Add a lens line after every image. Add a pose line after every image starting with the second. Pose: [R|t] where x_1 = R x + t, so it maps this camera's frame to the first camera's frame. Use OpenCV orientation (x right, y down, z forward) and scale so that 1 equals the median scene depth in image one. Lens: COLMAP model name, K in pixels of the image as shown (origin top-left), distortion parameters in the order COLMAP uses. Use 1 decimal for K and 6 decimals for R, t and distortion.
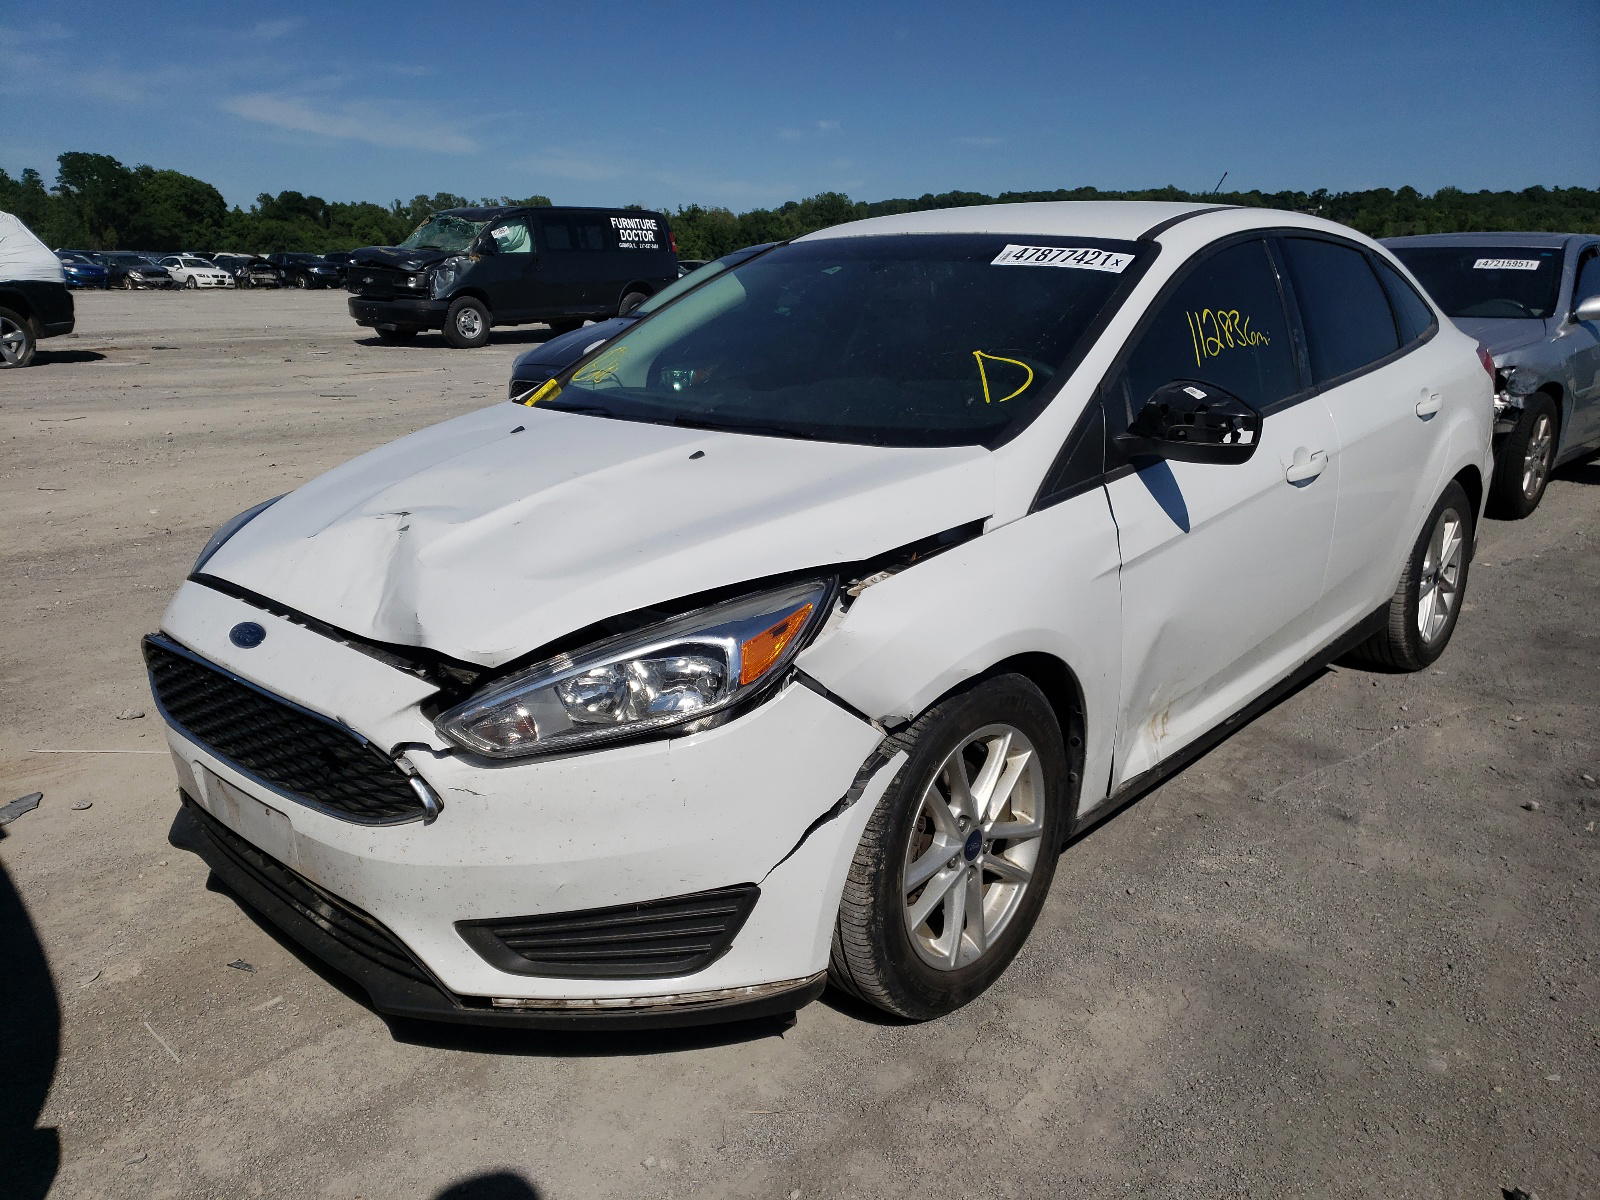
lens RADIAL K [[1299.5, 0, 800.0], [0, 1299.5, 600.0], [0, 0, 1]] dist [0.006970, 0.068587]
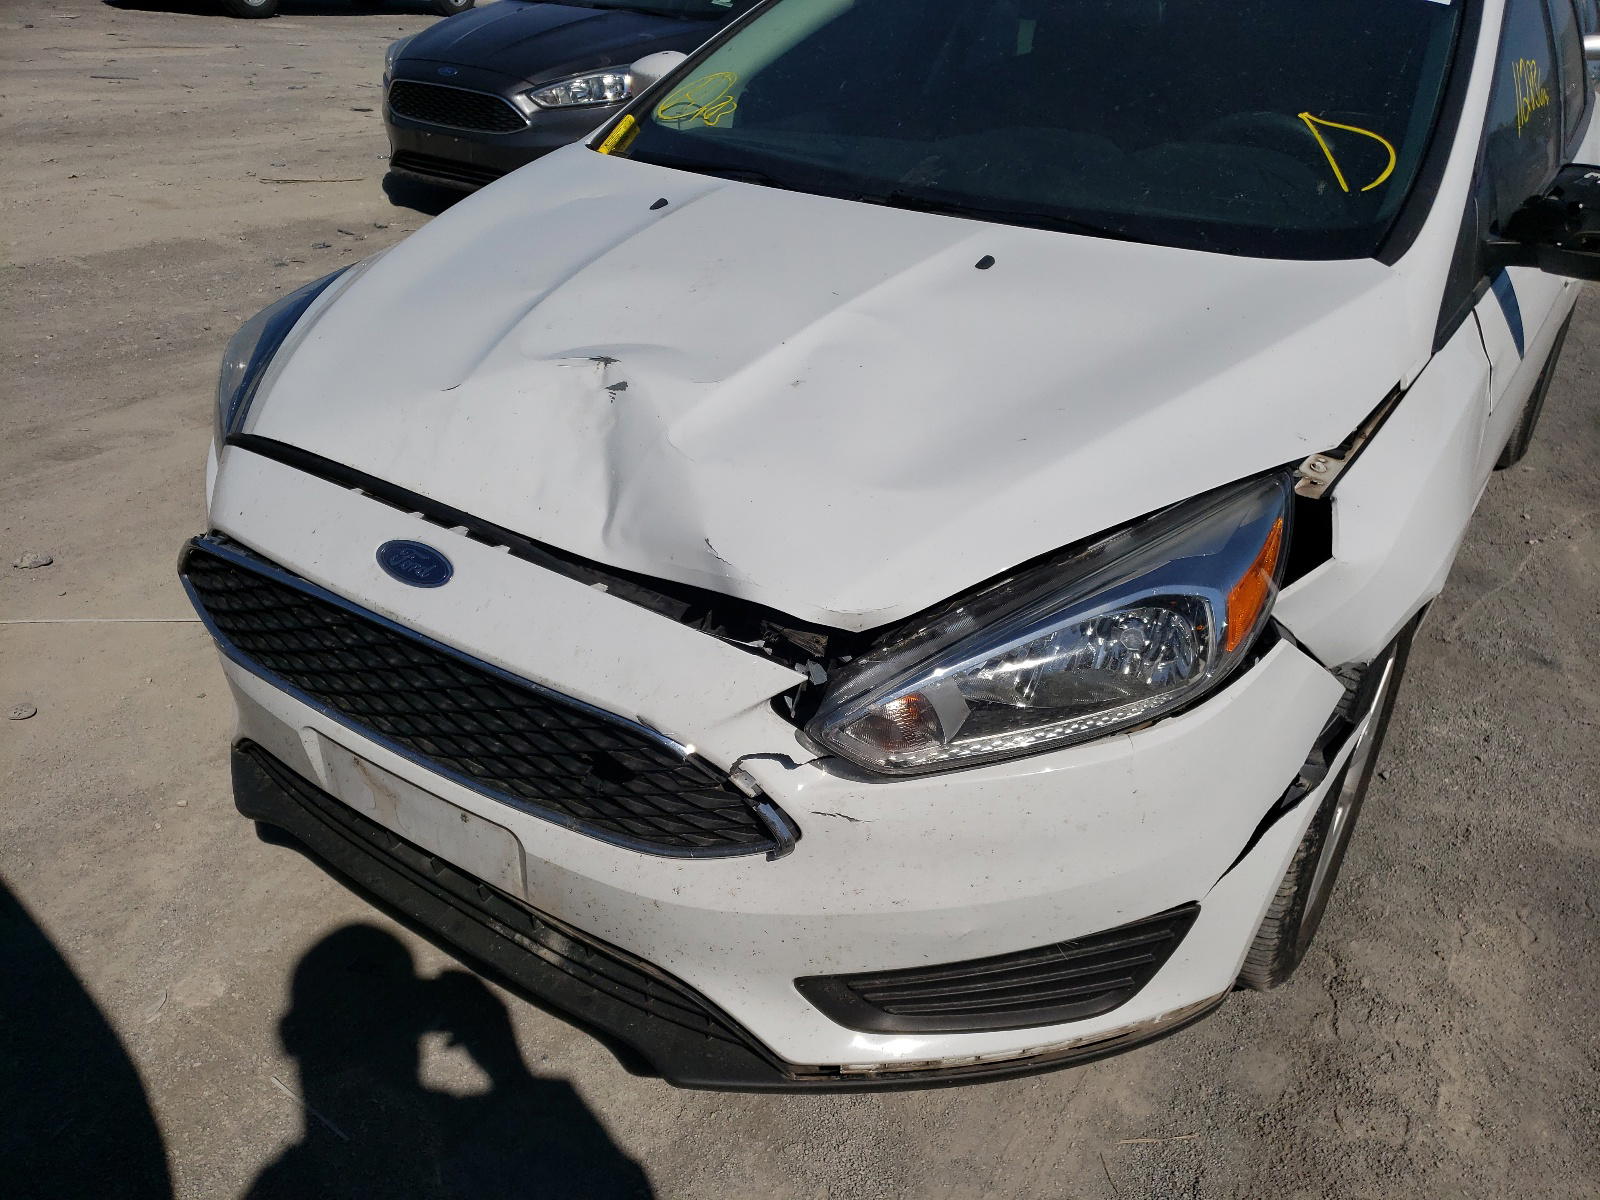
lens RADIAL K [[1238.0, 0, 800.0], [0, 1238.0, 600.0], [0, 0, 1]] dist [0.095691, -0.105930]
pose [[0.982351, -0.033878, 0.183954, -0.352823], [-0.009677, 0.972939, 0.230859, -0.102332], [-0.186797, -0.228565, 0.955440, 0.366629]]
